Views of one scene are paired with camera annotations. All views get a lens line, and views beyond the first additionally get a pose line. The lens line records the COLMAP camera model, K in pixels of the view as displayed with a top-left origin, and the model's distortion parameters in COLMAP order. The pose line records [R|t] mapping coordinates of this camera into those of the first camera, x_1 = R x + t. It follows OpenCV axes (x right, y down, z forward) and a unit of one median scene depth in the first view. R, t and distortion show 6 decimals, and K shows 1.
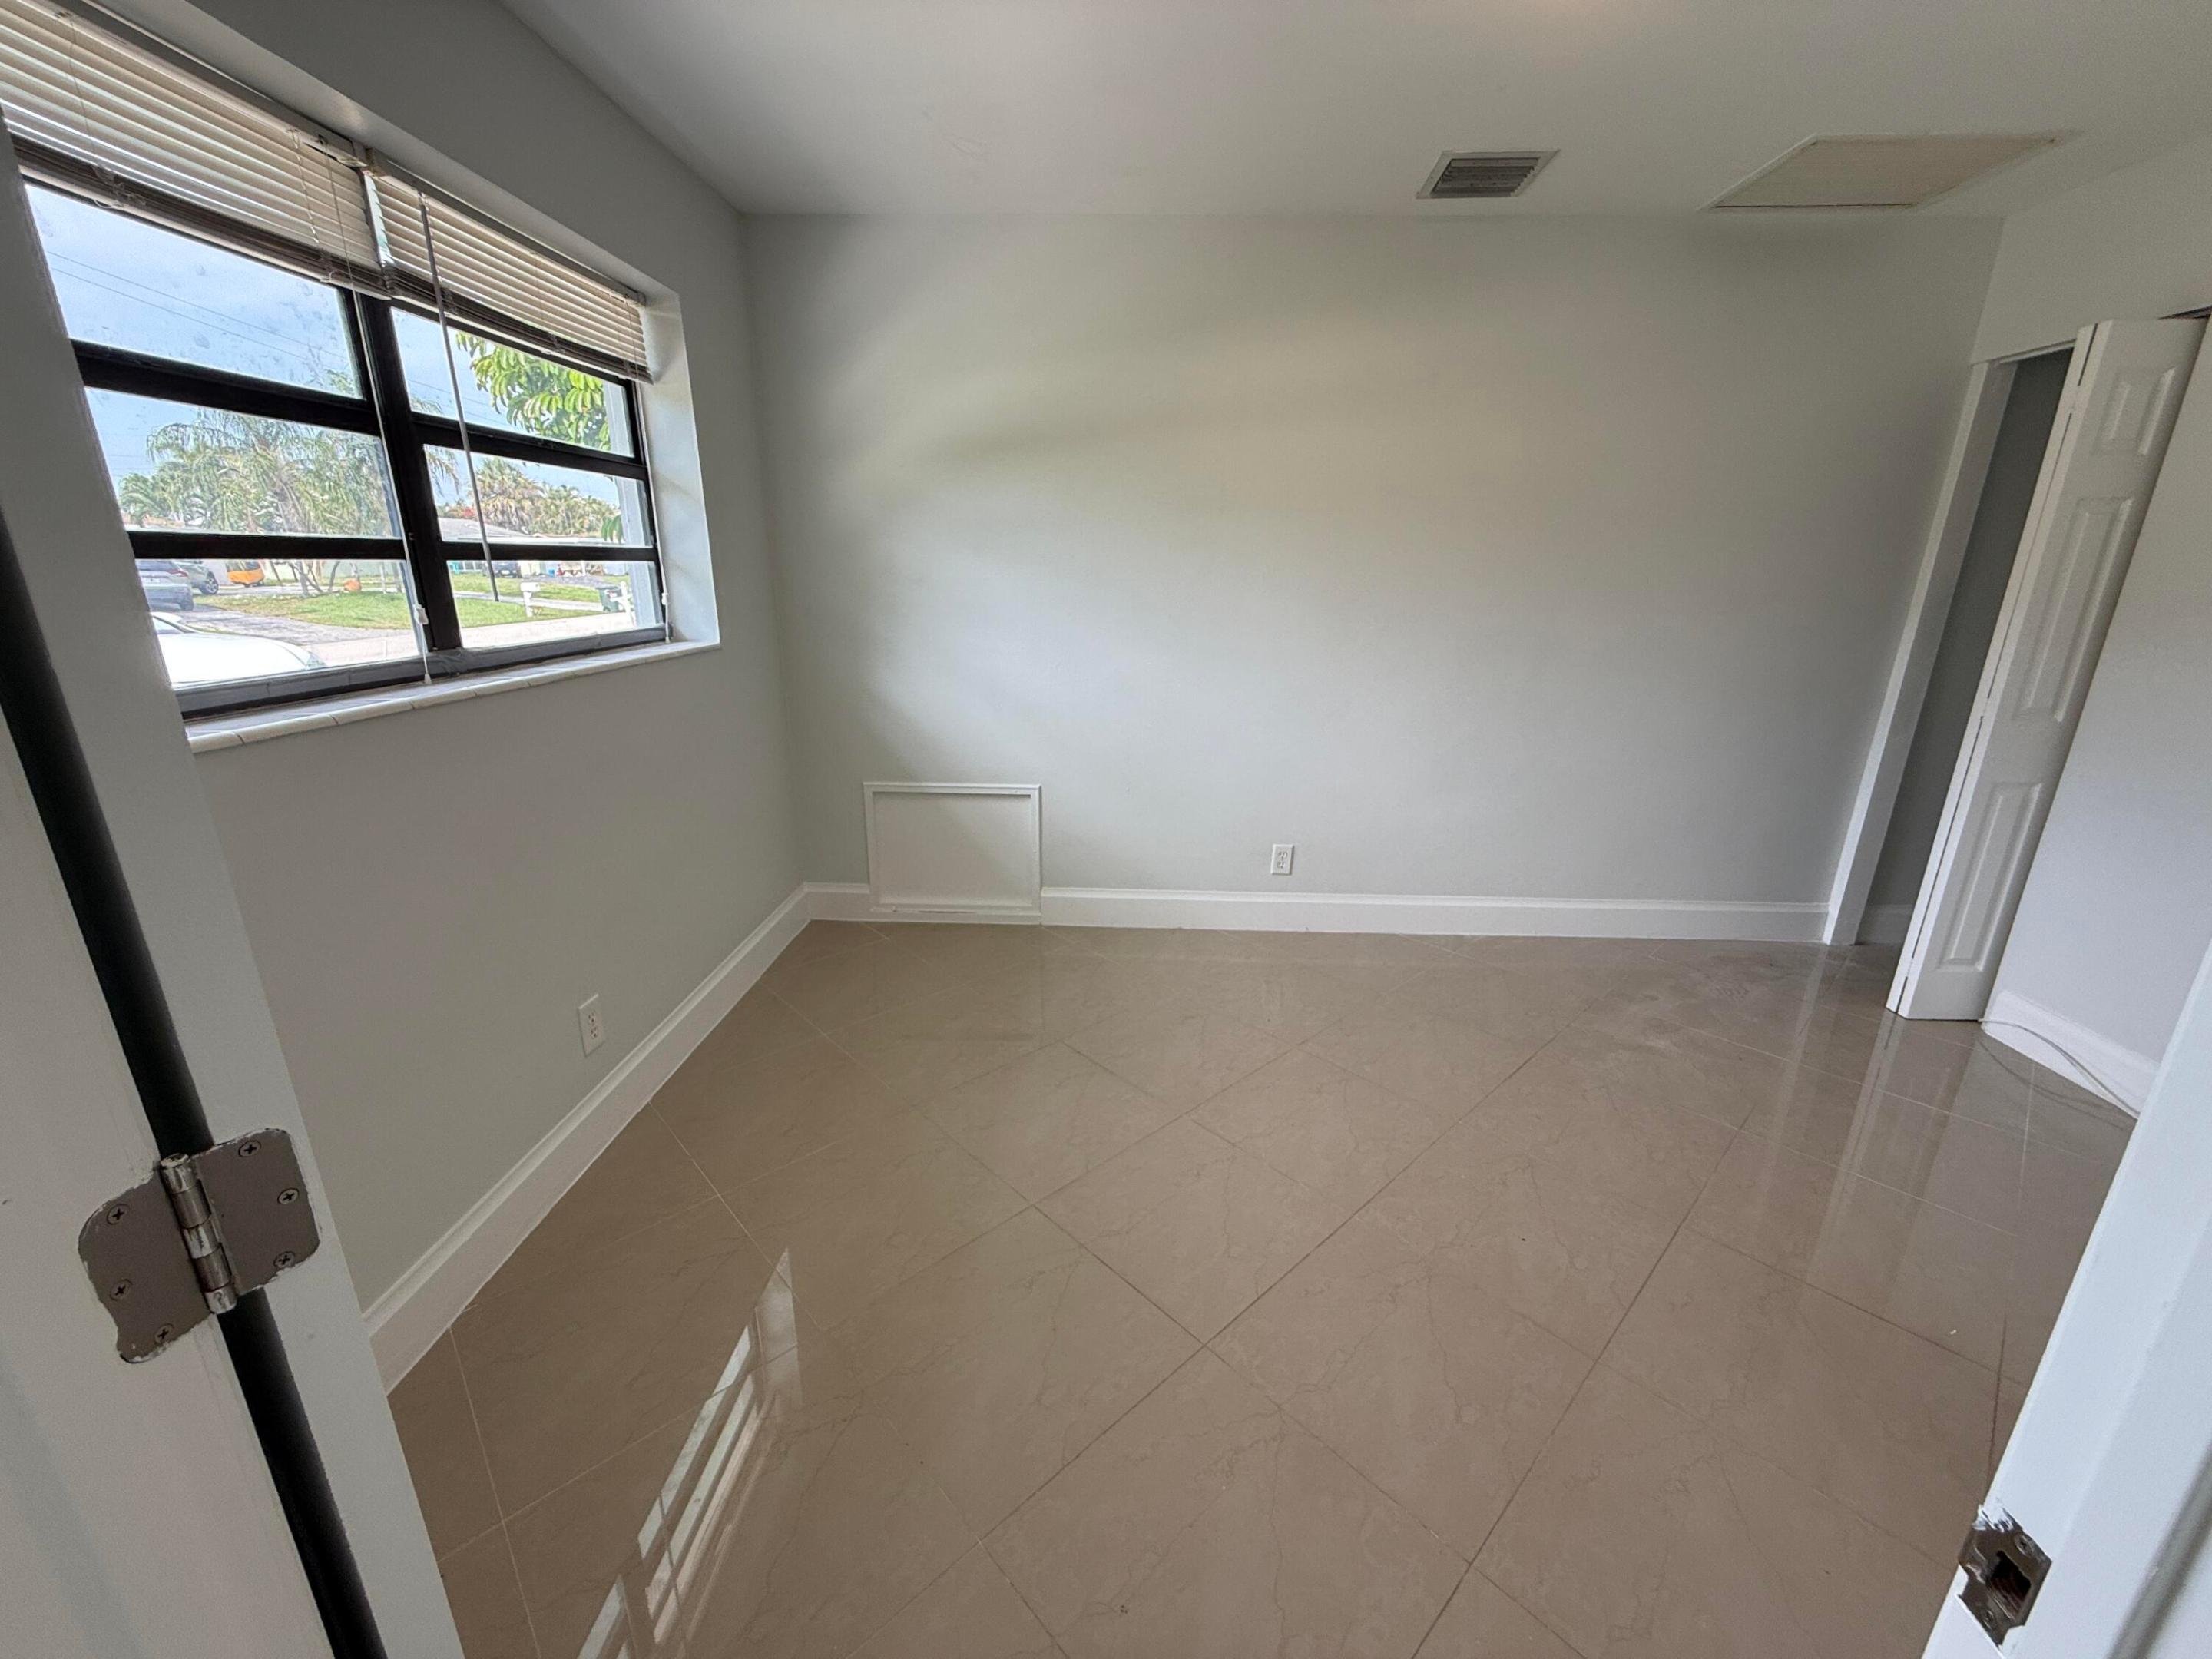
lens RADIAL K [[884.9, 0, 1101.5], [0, 884.9, 829.0], [0, 0, 1]] dist [0.002180, 0.000040]
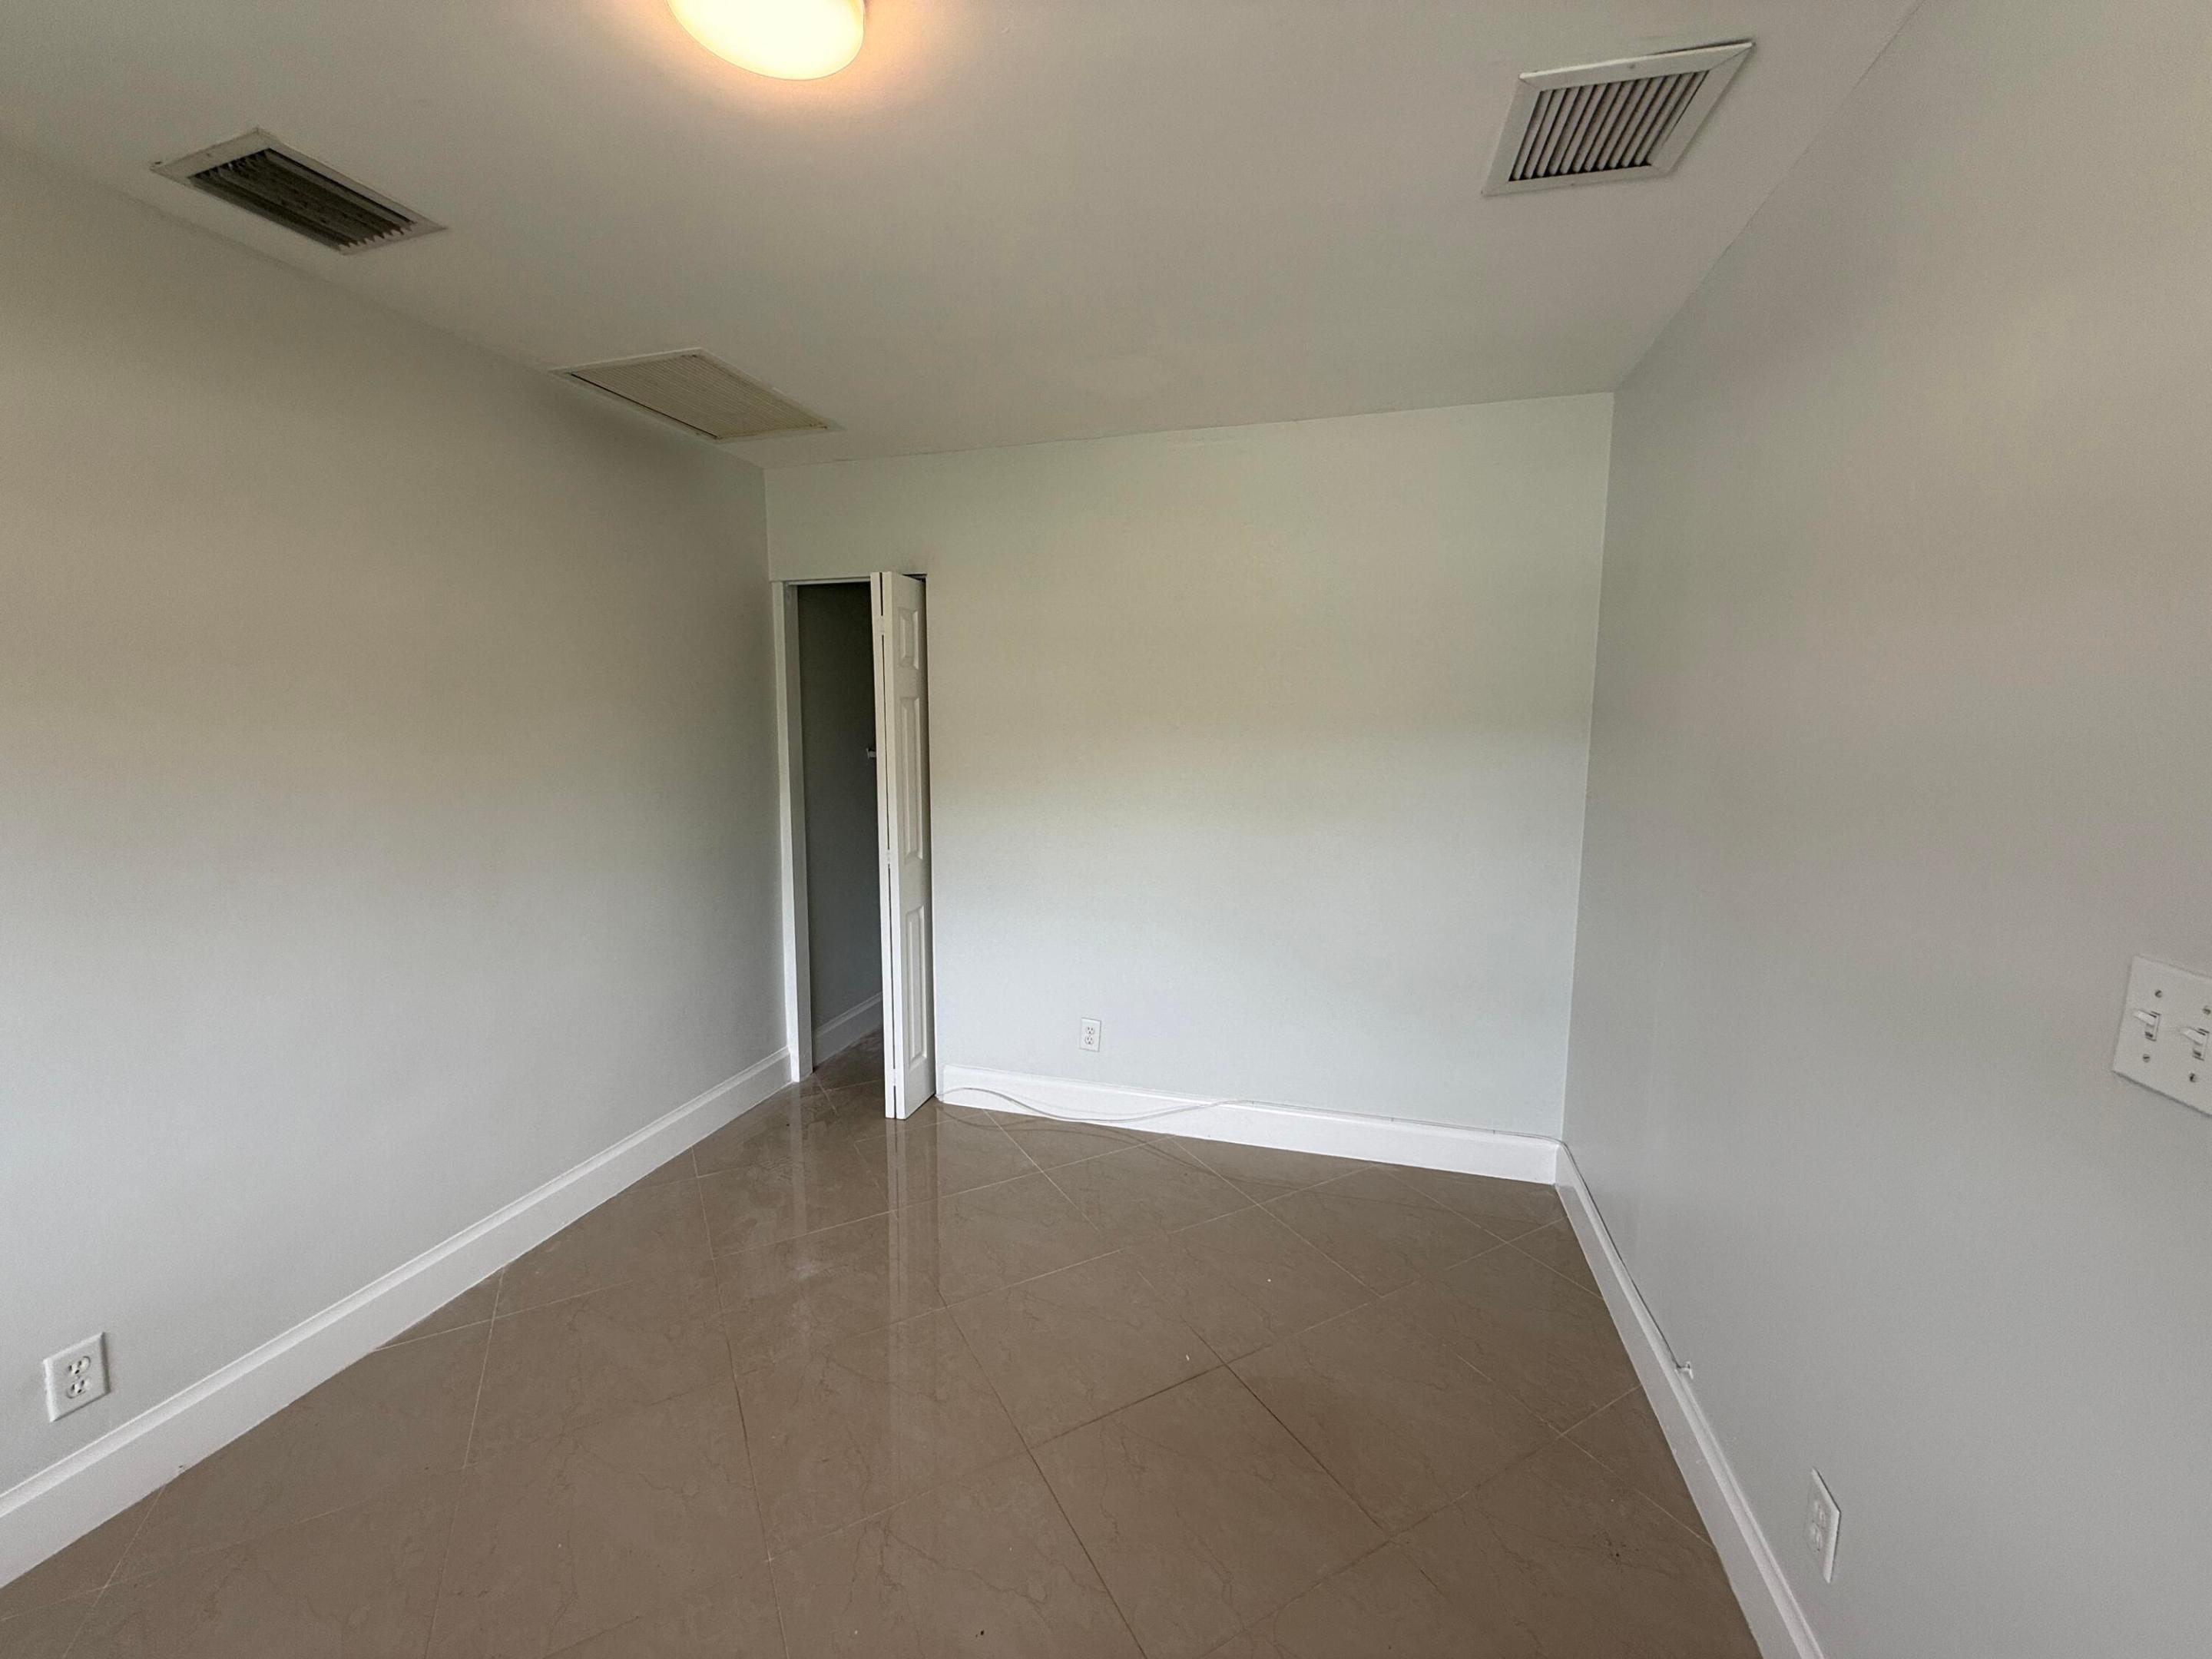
lens RADIAL K [[884.9, 0, 1101.5], [0, 884.9, 829.0], [0, 0, 1]] dist [0.002180, 0.000040]
pose [[0.242815, -0.125570, 0.961911, -0.103017], [0.278082, 0.958982, 0.054991, -0.149433], [-0.929361, 0.254137, 0.267774, 0.360748]]
